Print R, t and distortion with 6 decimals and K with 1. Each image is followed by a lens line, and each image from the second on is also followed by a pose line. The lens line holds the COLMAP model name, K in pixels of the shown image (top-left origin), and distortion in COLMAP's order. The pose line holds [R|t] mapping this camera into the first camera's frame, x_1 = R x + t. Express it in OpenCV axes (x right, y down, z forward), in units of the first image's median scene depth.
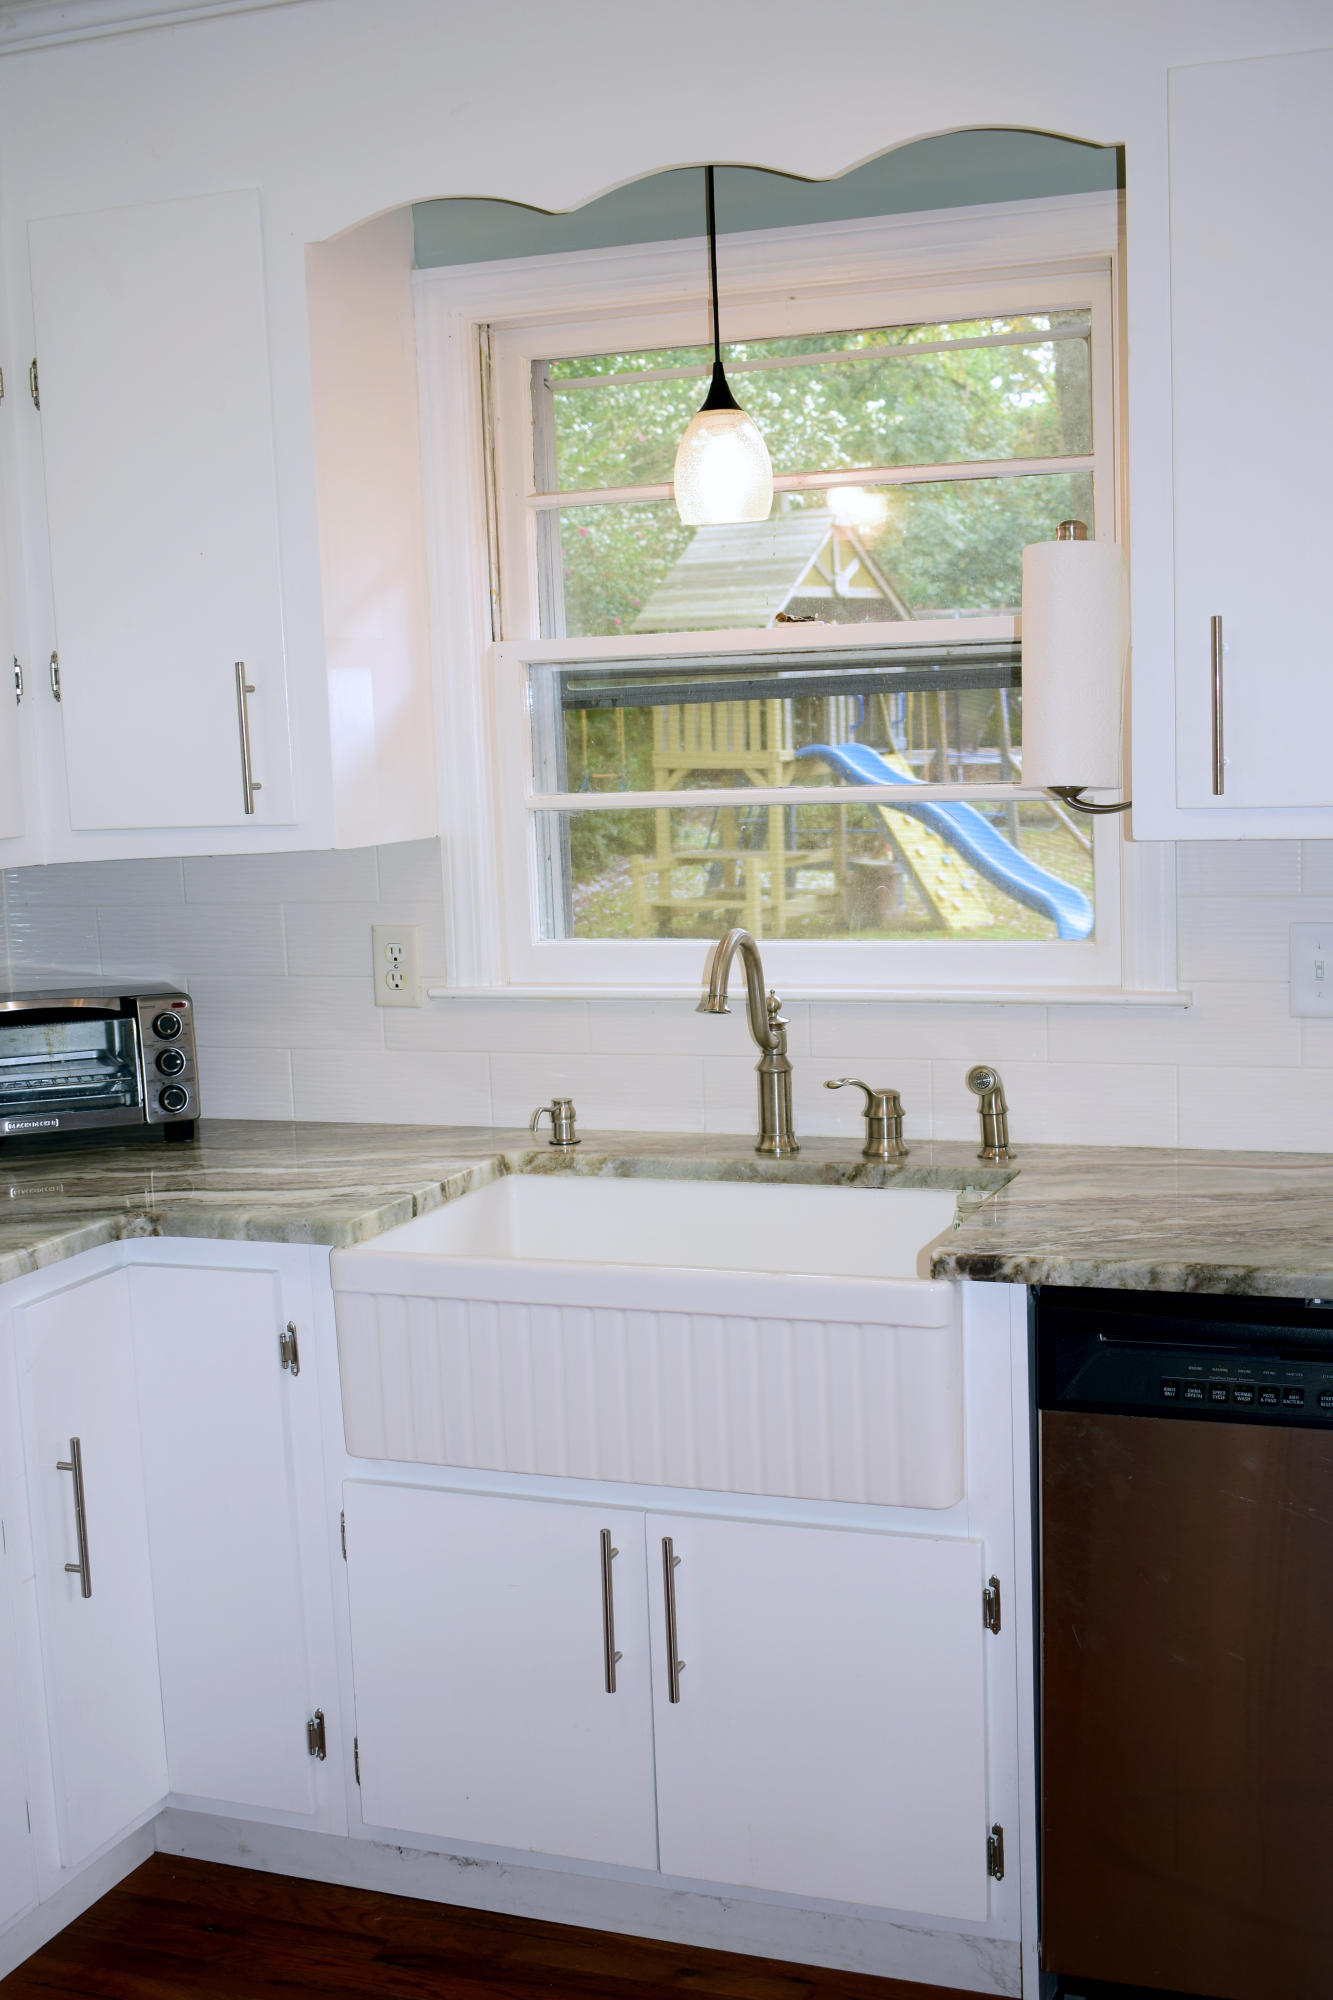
lens RADIAL K [[2306.0, 0, 666.5], [0, 2306.0, 1000.0], [0, 0, 1]] dist [-0.029212, -0.019825]
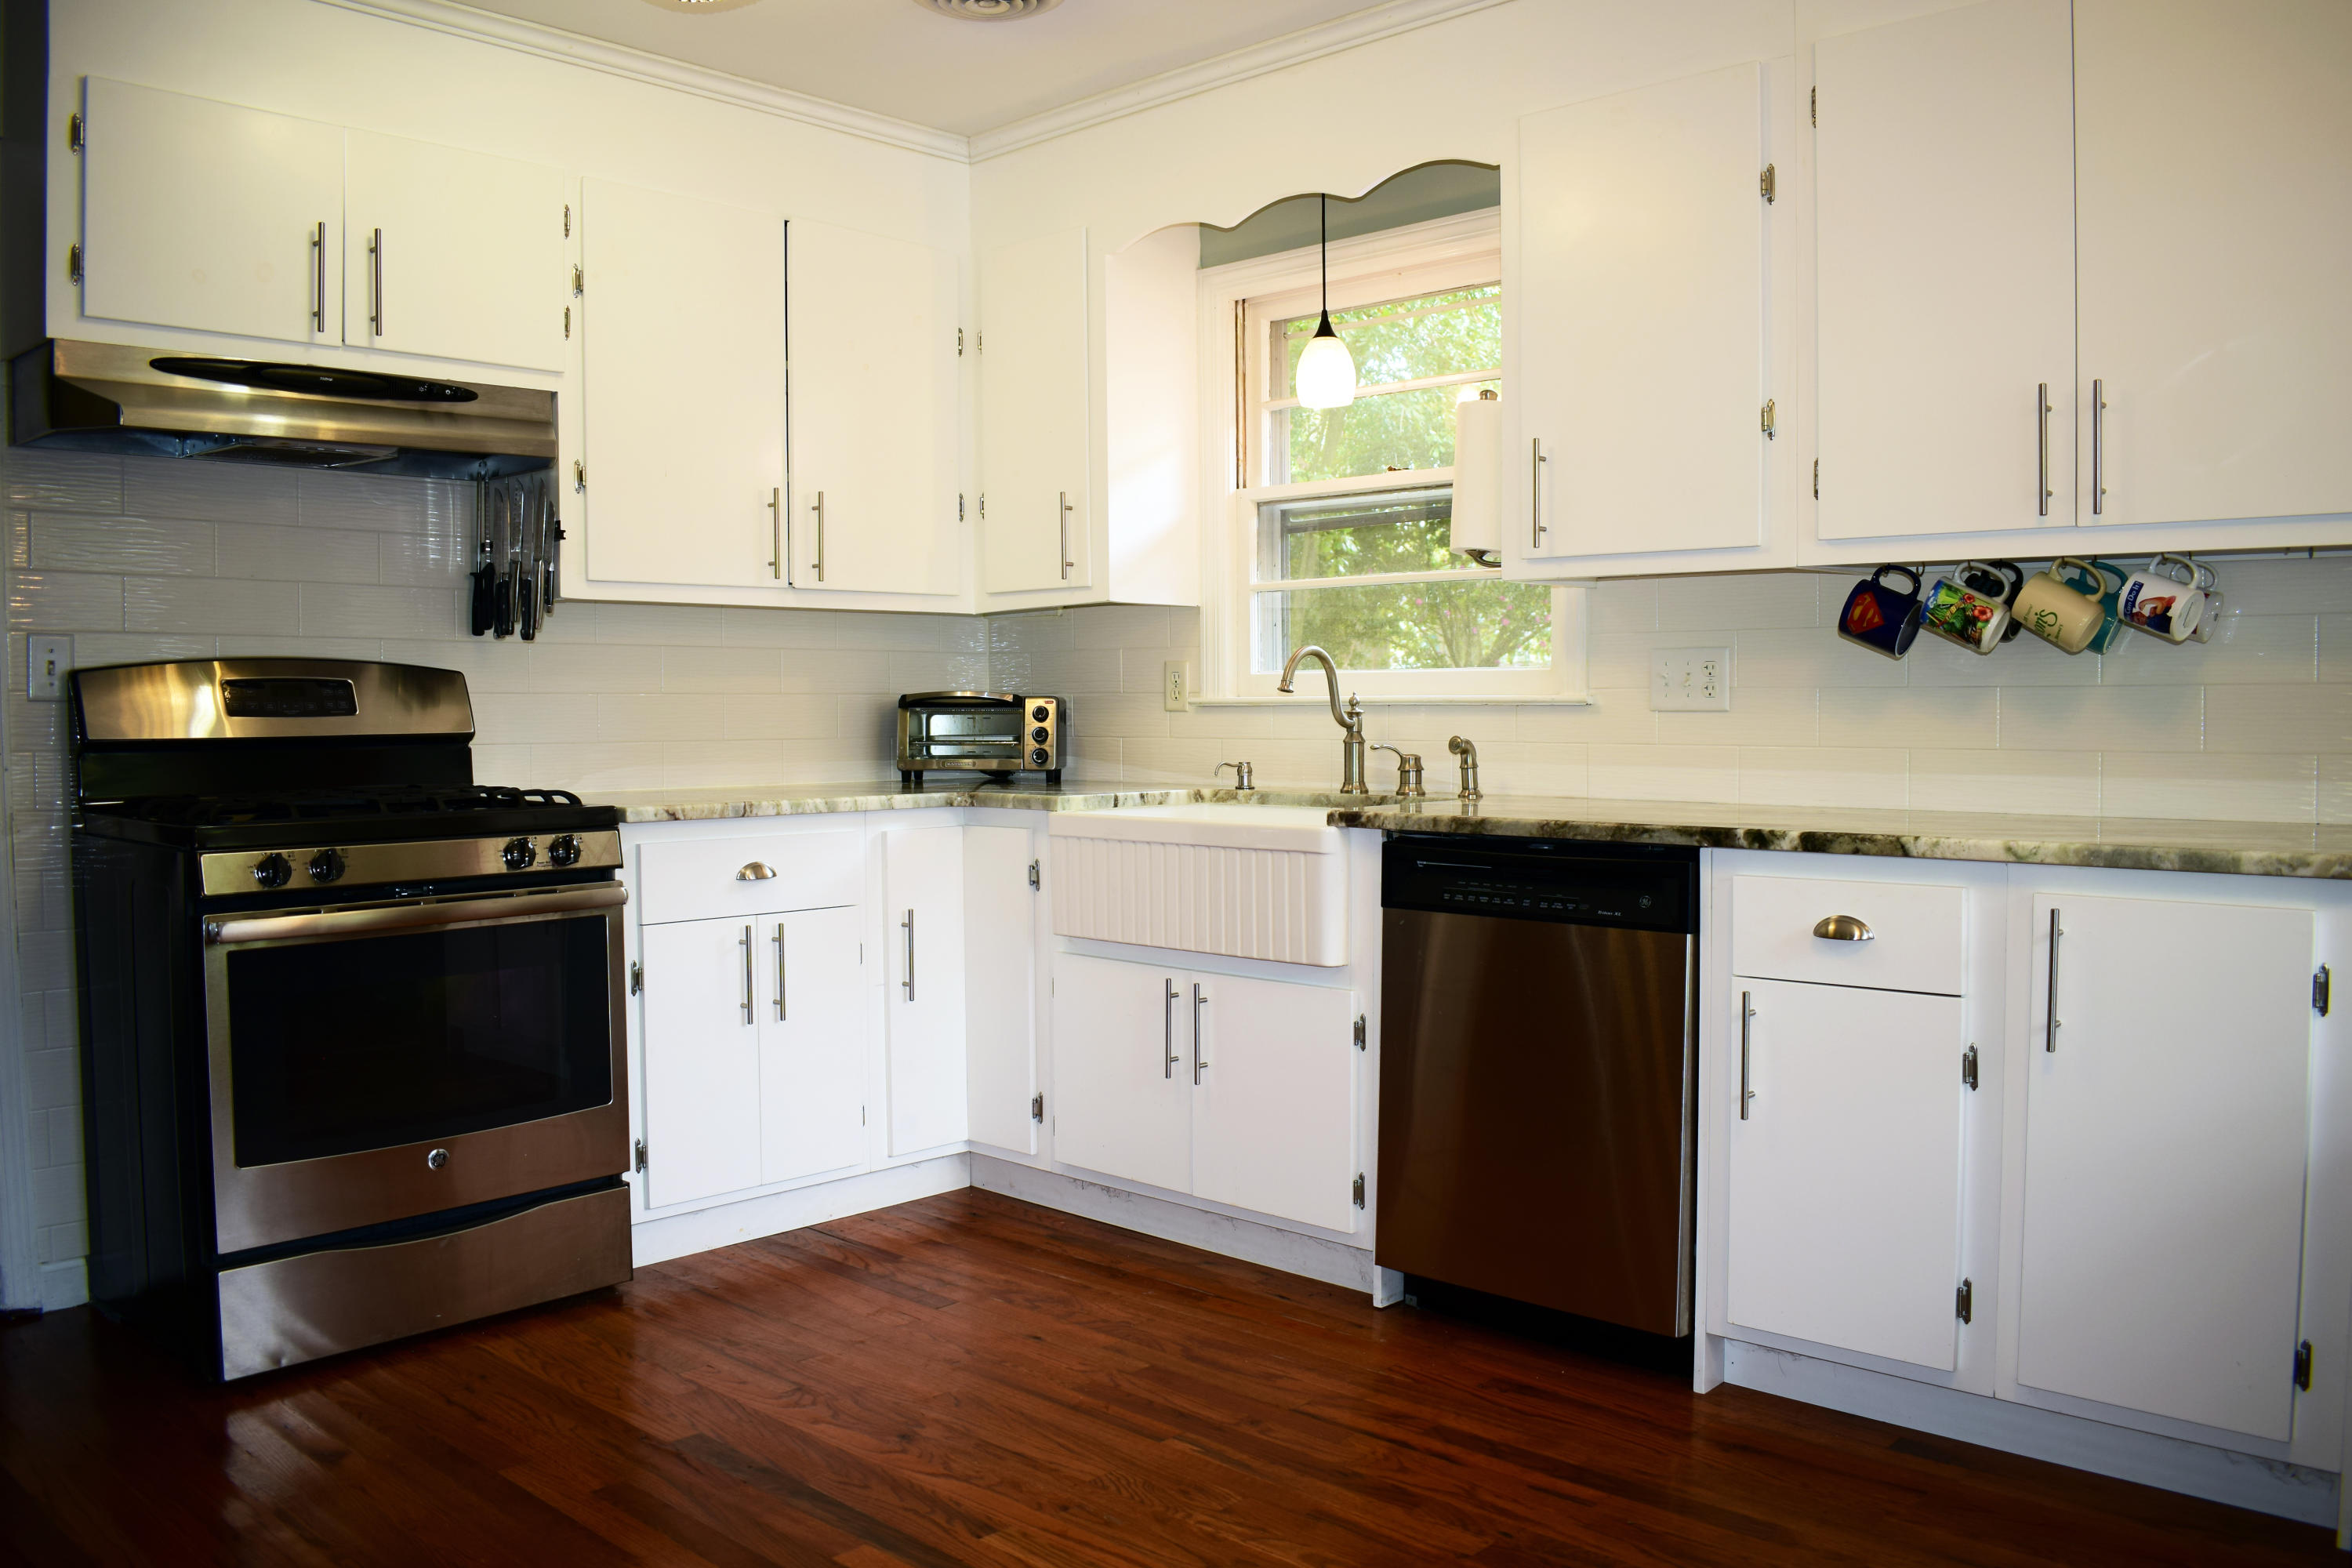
lens RADIAL K [[1859.2, 0, 1174.5], [0, 1859.2, 753.9], [0, 0, 1]] dist [-0.082522, -0.004187]
pose [[0.924428, 0.042592, -0.378971, 0.432815], [-0.075233, 0.994582, -0.071736, 0.144312], [0.373862, 0.094826, 0.922624, -0.243885]]
